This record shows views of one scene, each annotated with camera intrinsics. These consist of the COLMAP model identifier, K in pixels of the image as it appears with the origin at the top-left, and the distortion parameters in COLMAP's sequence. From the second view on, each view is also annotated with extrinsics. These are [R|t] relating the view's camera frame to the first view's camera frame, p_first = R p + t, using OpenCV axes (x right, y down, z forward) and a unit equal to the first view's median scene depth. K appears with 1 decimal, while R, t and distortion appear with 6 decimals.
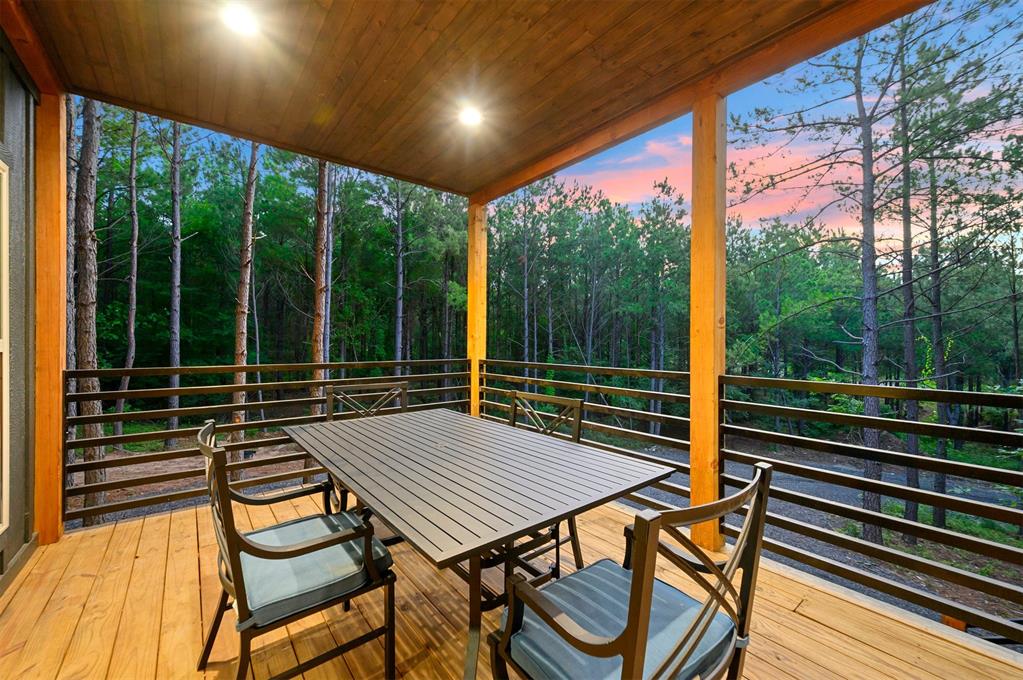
lens RADIAL K [[402.5, 0, 511.5], [0, 402.5, 341.6], [0, 0, 1]] dist [-0.001785, 0.000812]
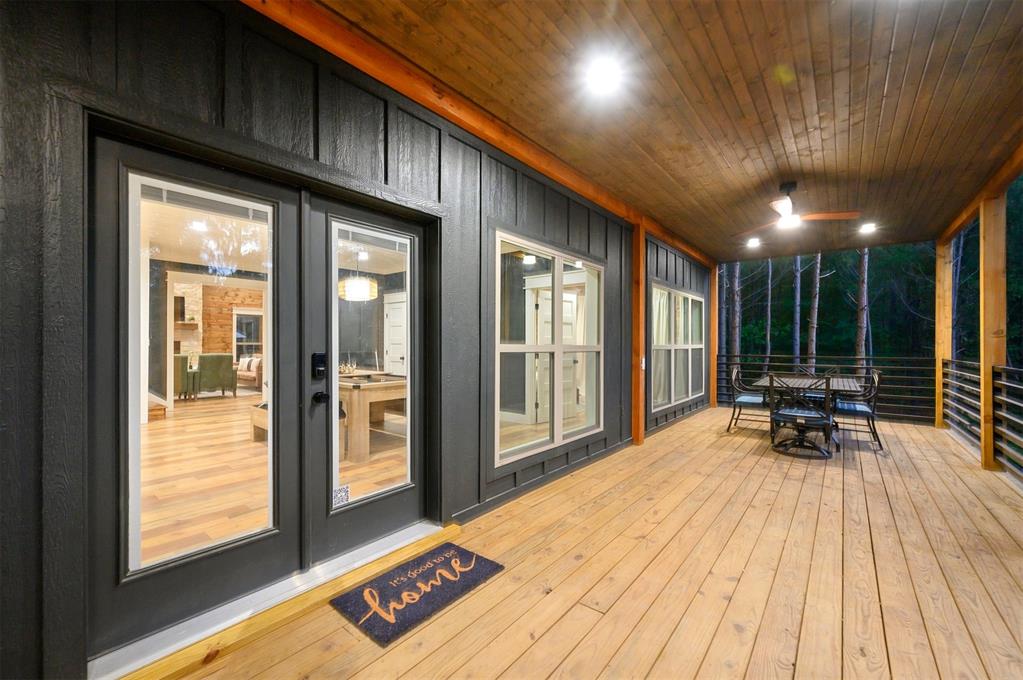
lens RADIAL K [[402.5, 0, 511.5], [0, 402.5, 341.6], [0, 0, 1]] dist [-0.001785, 0.000812]
pose [[0.204395, -0.009221, -0.978845, 0.332098], [-0.002594, 0.999947, -0.009961, 0.000958], [0.978885, 0.004576, 0.204360, -0.247213]]
